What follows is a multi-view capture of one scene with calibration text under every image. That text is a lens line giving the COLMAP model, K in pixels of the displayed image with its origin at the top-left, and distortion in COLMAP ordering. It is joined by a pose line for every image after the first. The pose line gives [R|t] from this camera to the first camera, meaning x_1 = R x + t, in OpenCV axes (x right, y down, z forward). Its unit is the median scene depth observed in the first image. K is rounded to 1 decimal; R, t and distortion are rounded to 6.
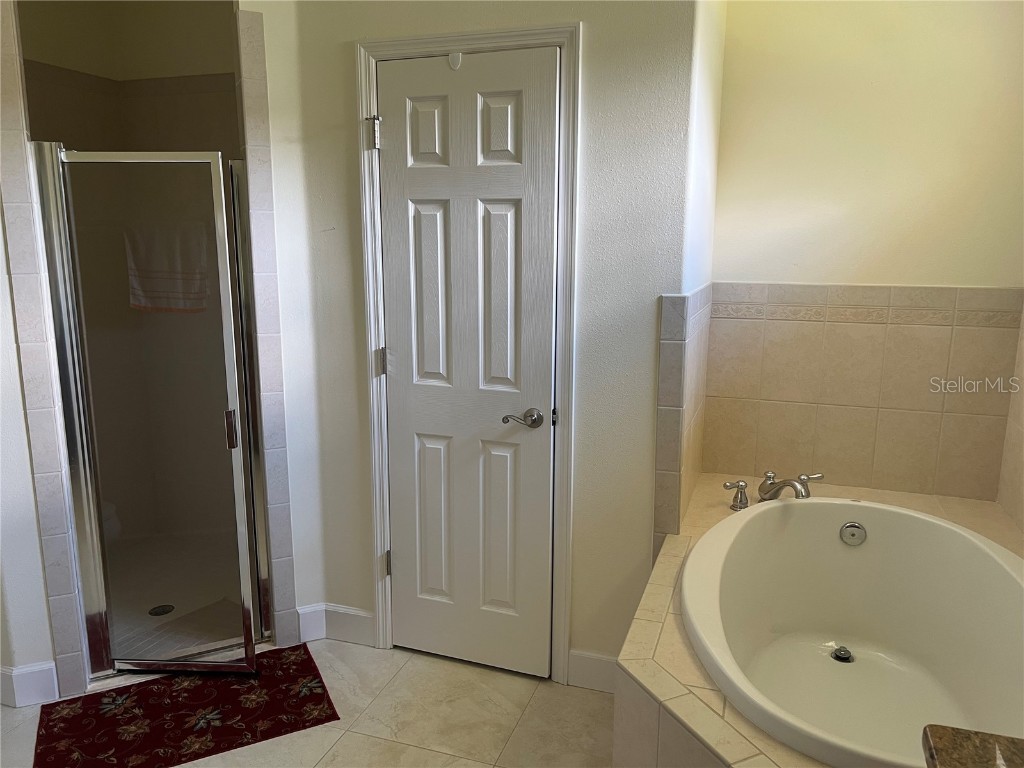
lens RADIAL K [[775.3, 0, 519.3], [0, 775.3, 387.0], [0, 0, 1]] dist [0.060685, -0.072065]
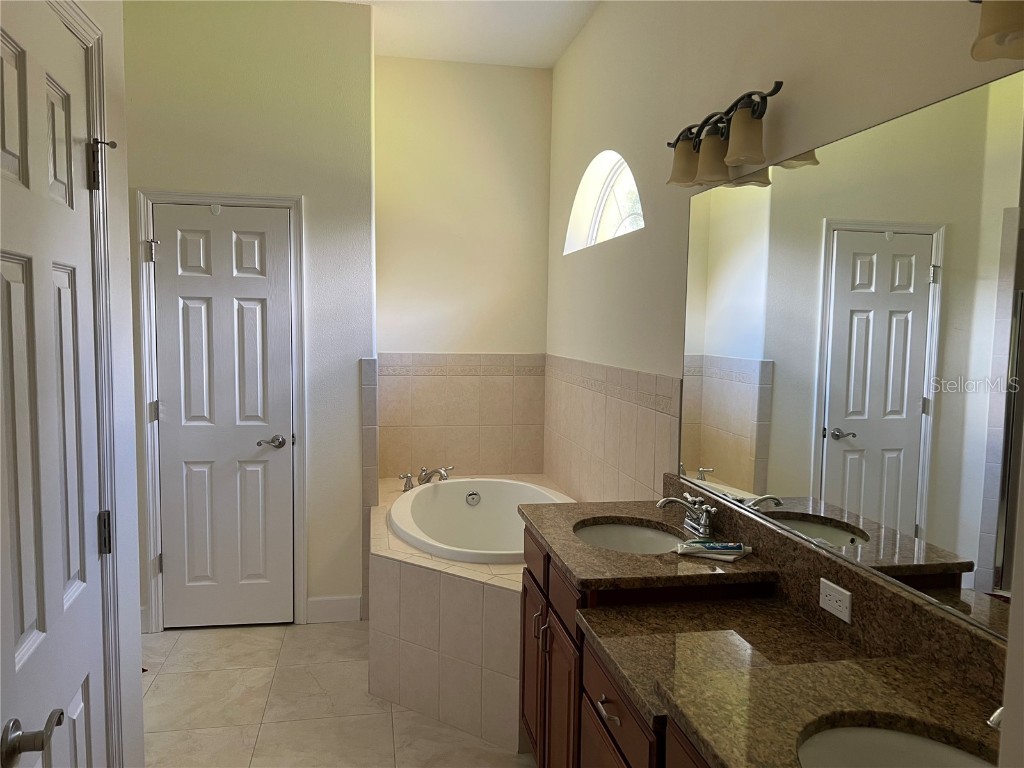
lens RADIAL K [[775.3, 0, 511.8], [0, 775.3, 385.2], [0, 0, 1]] dist [0.060685, -0.072065]
pose [[0.871448, -0.028639, 0.489650, -0.319301], [0.087784, 0.991282, -0.098253, 0.118689], [-0.482568, 0.128606, 0.866365, -0.532913]]
